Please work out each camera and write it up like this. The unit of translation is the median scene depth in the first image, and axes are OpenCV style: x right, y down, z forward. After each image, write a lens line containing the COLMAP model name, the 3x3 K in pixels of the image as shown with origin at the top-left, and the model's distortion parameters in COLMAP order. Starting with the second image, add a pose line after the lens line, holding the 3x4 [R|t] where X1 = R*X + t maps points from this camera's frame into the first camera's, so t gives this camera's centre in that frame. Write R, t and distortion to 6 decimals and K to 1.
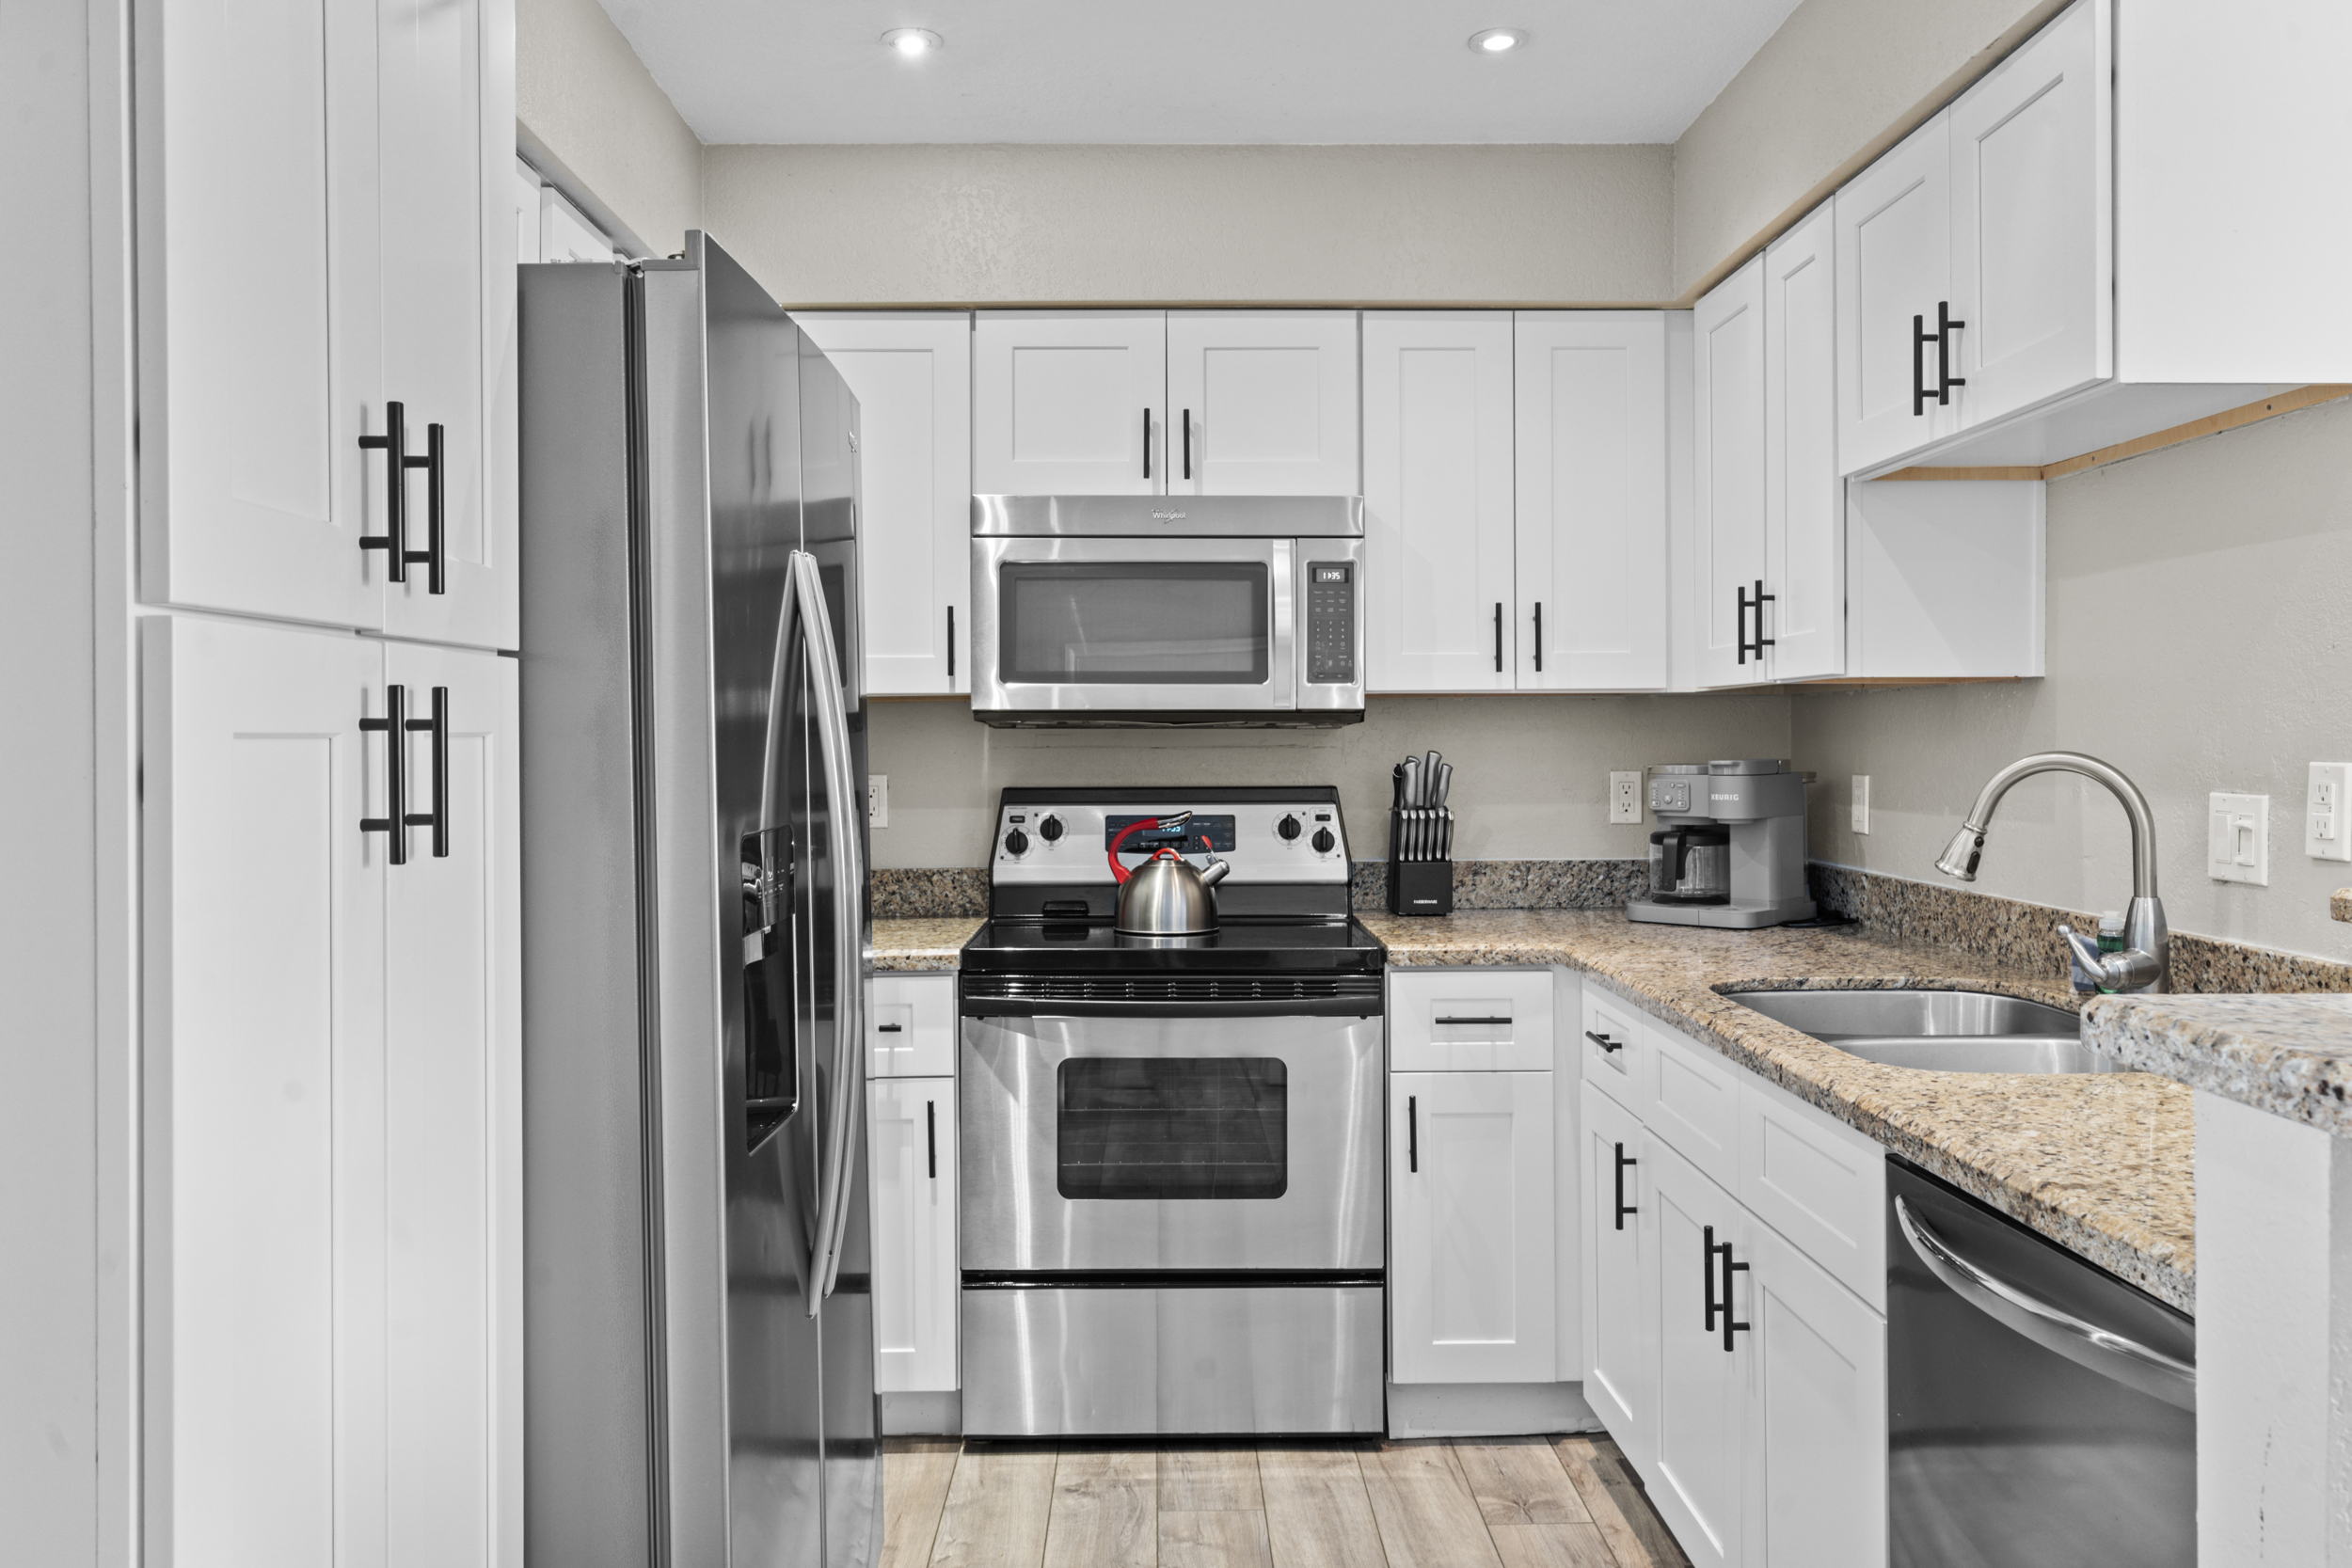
lens RADIAL K [[1761.3, 0, 1176.0], [0, 1761.3, 784.0], [0, 0, 1]] dist [0.000012, -0.000192]
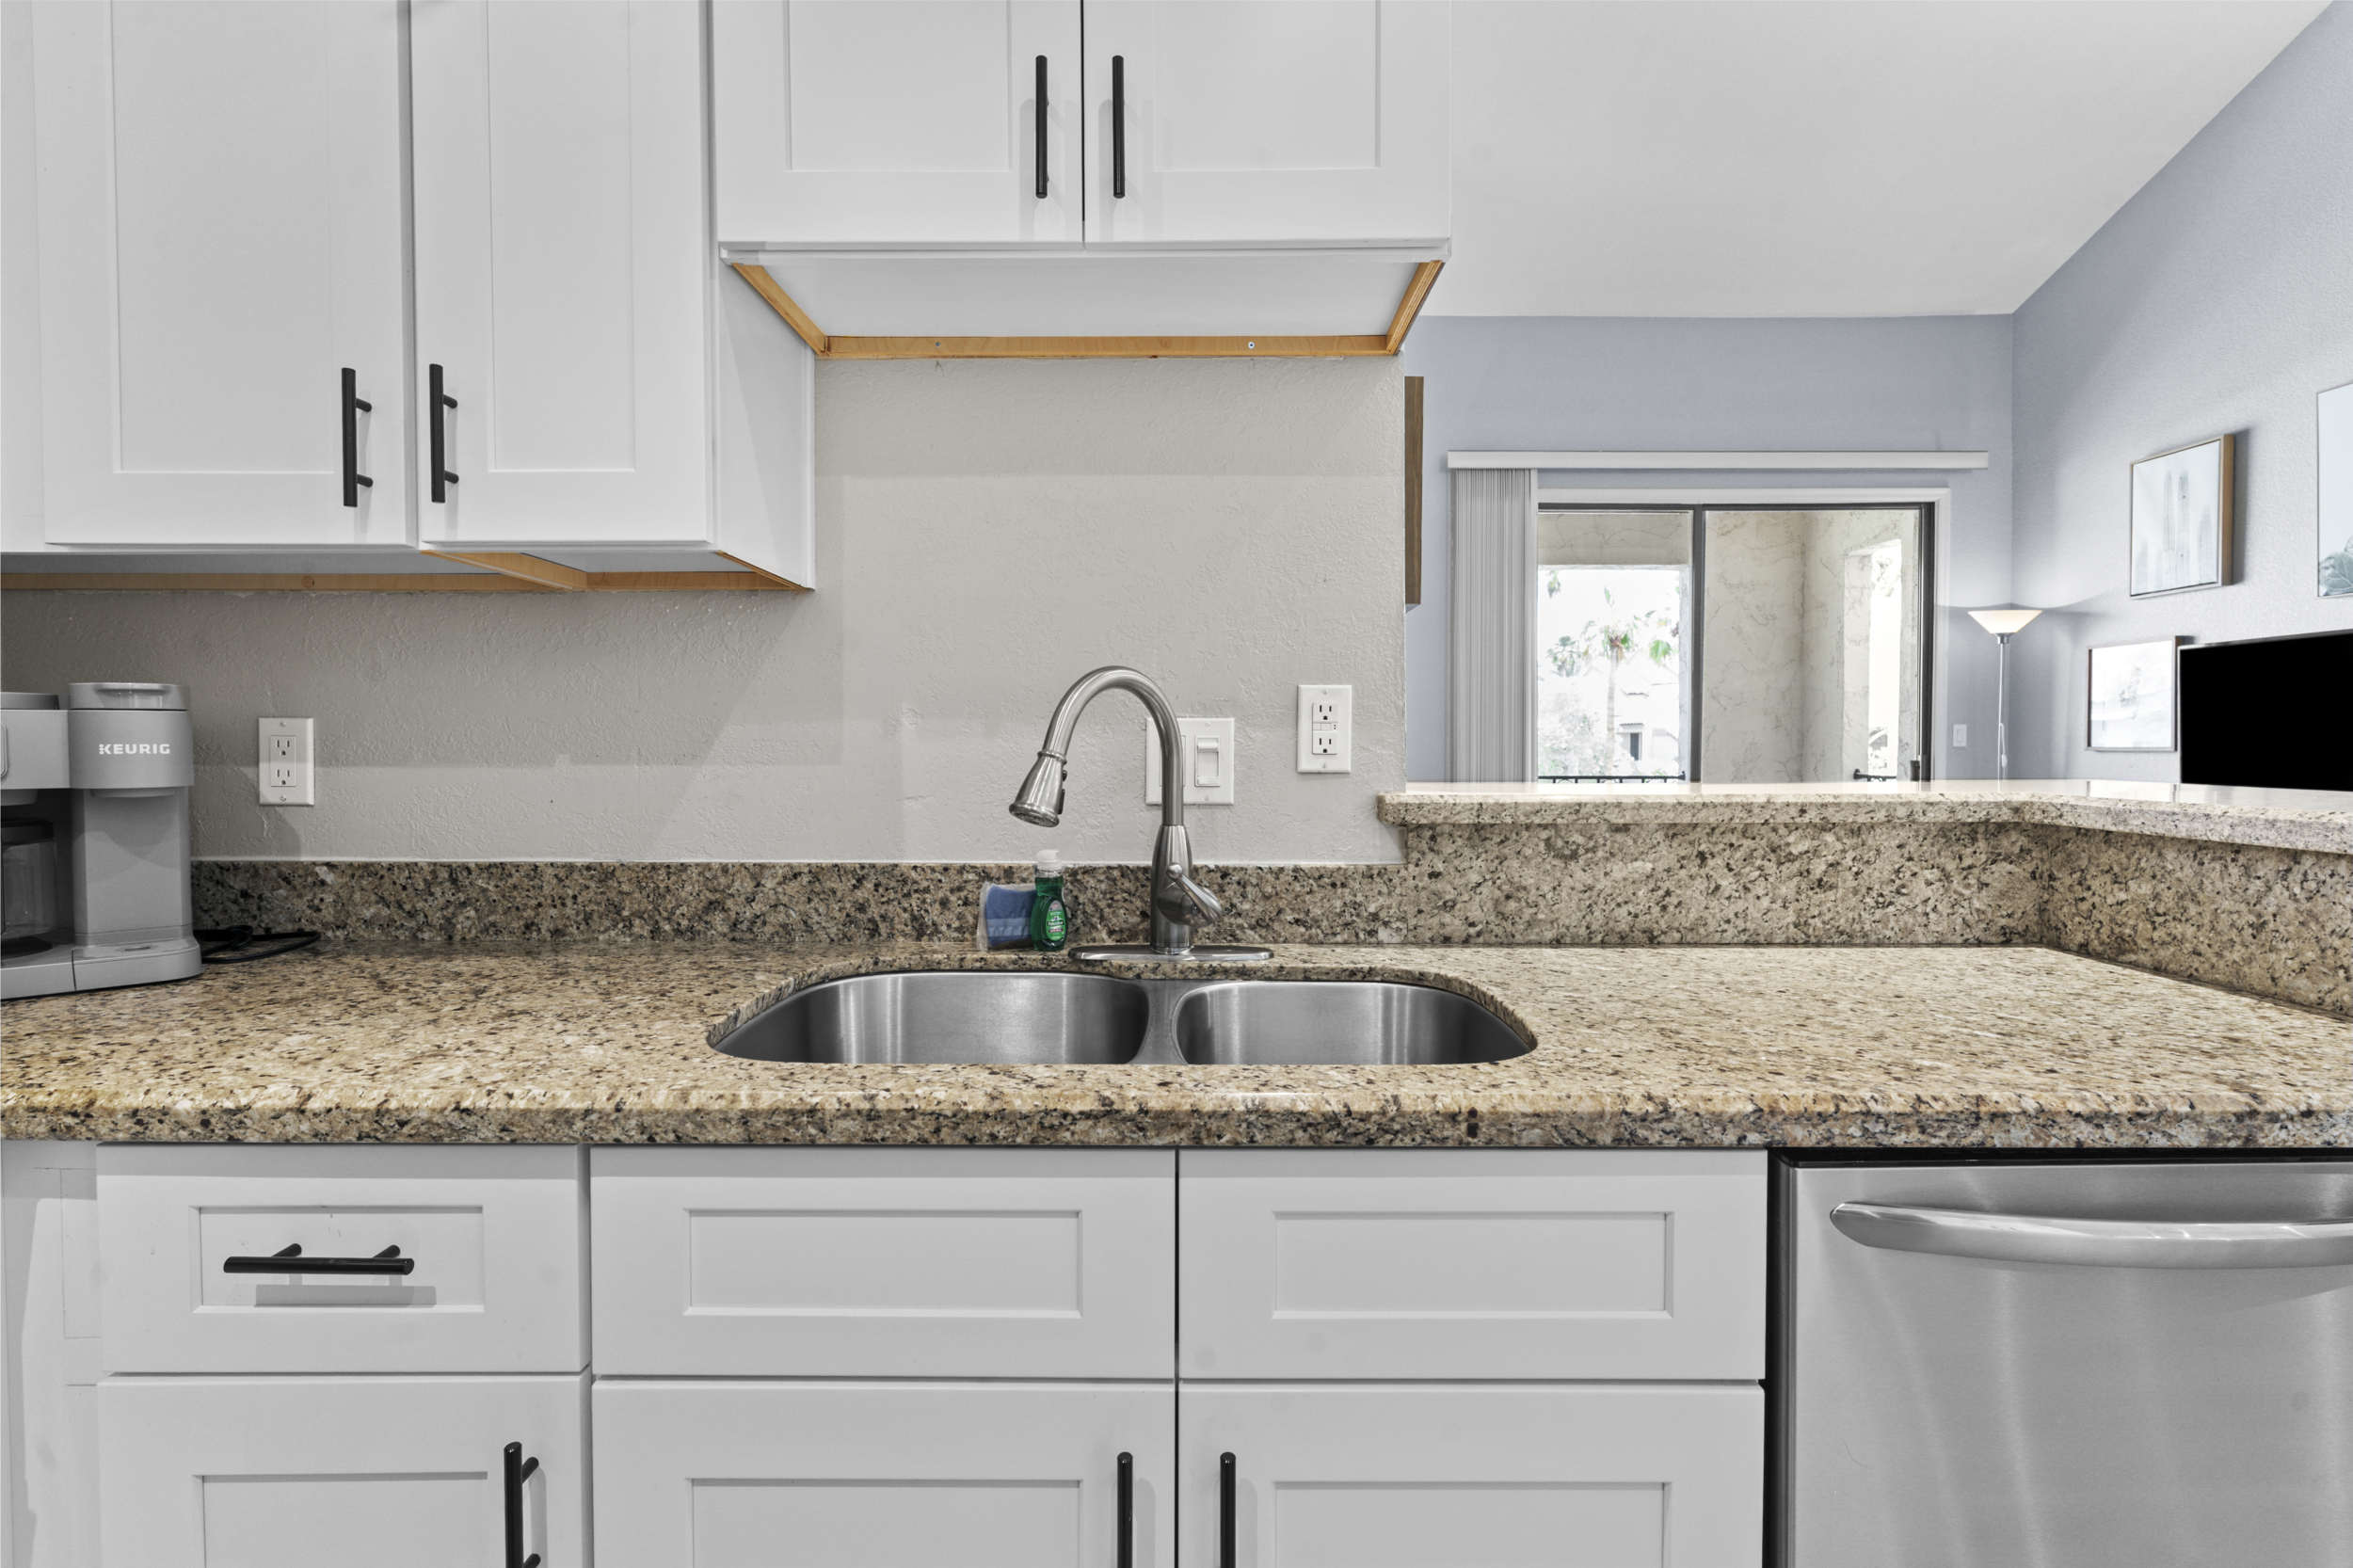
lens RADIAL K [[1147.0, 0, 1176.5], [0, 1147.0, 784.0], [0, 0, 1]] dist [0.002974, 0.000346]
pose [[0.018559, -0.028551, 0.999420, -0.044086], [0.025765, 0.999274, 0.028068, 0.016965], [-0.999496, 0.025229, 0.019281, 0.674377]]
